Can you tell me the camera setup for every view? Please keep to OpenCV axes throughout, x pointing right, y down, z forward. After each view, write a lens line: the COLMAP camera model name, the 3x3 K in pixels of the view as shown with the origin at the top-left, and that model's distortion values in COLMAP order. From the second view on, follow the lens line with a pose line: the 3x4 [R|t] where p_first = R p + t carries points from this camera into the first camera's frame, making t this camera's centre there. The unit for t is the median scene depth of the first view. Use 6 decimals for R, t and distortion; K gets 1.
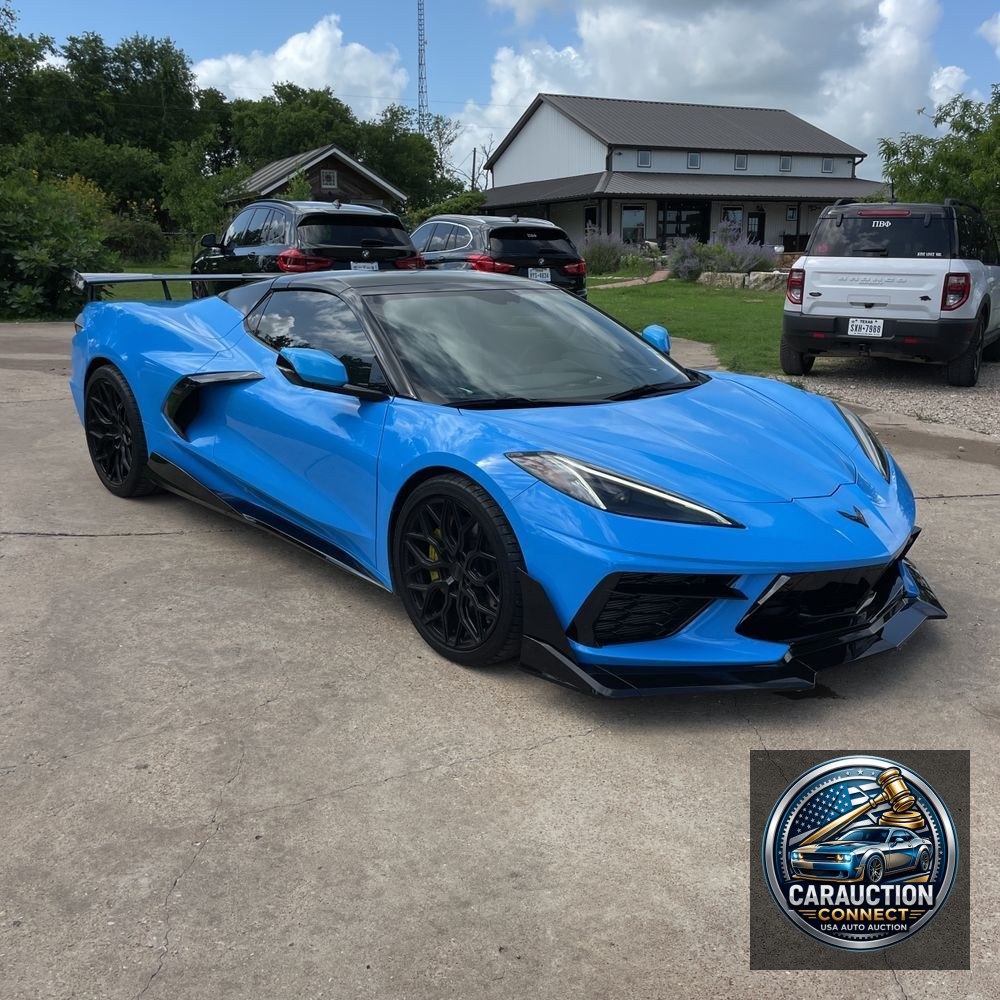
lens RADIAL K [[996.7, 0, 502.0], [0, 996.7, 540.7], [0, 0, 1]] dist [0.068988, -0.032483]
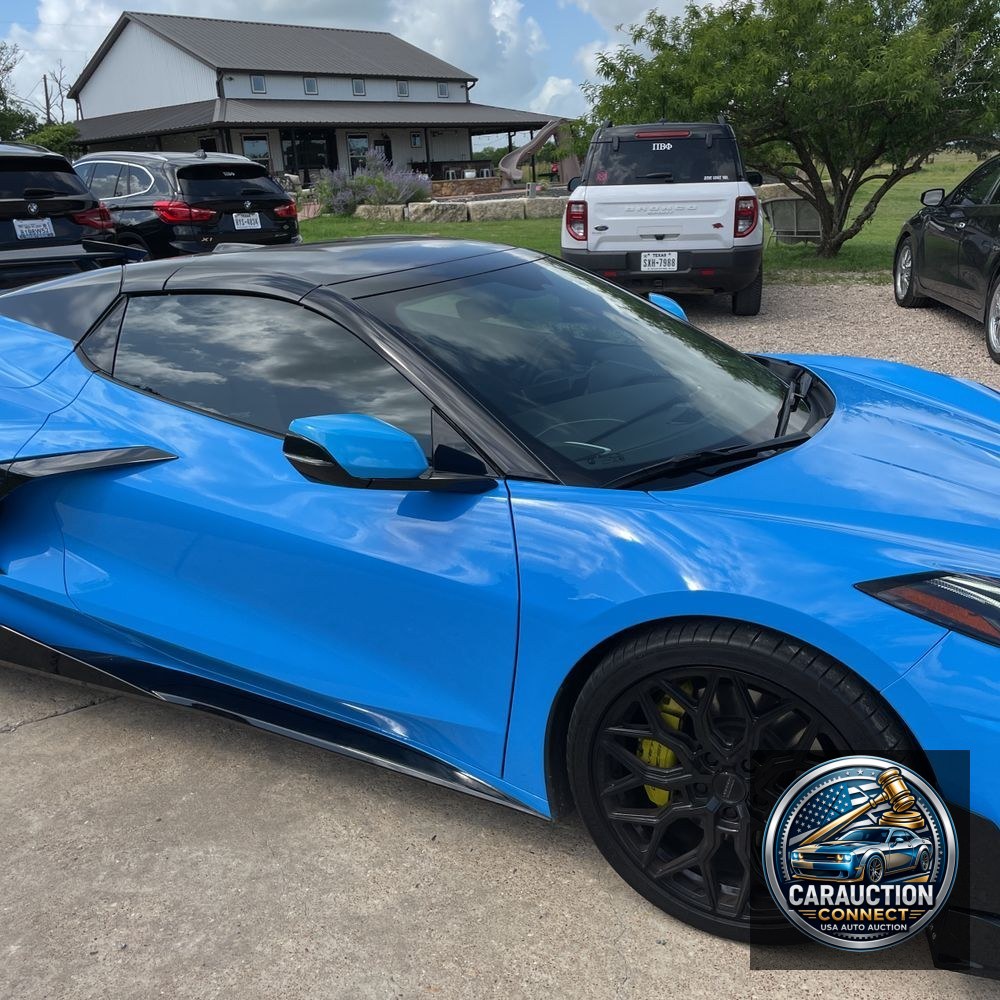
lens RADIAL K [[1003.0, 0, 500.4], [0, 1003.0, 521.2], [0, 0, 1]] dist [0.086643, -0.106495]
pose [[0.930158, -0.160866, 0.330043, -0.081717], [0.146729, 0.986872, 0.067485, -0.043534], [-0.336566, -0.014345, 0.941551, 0.126718]]
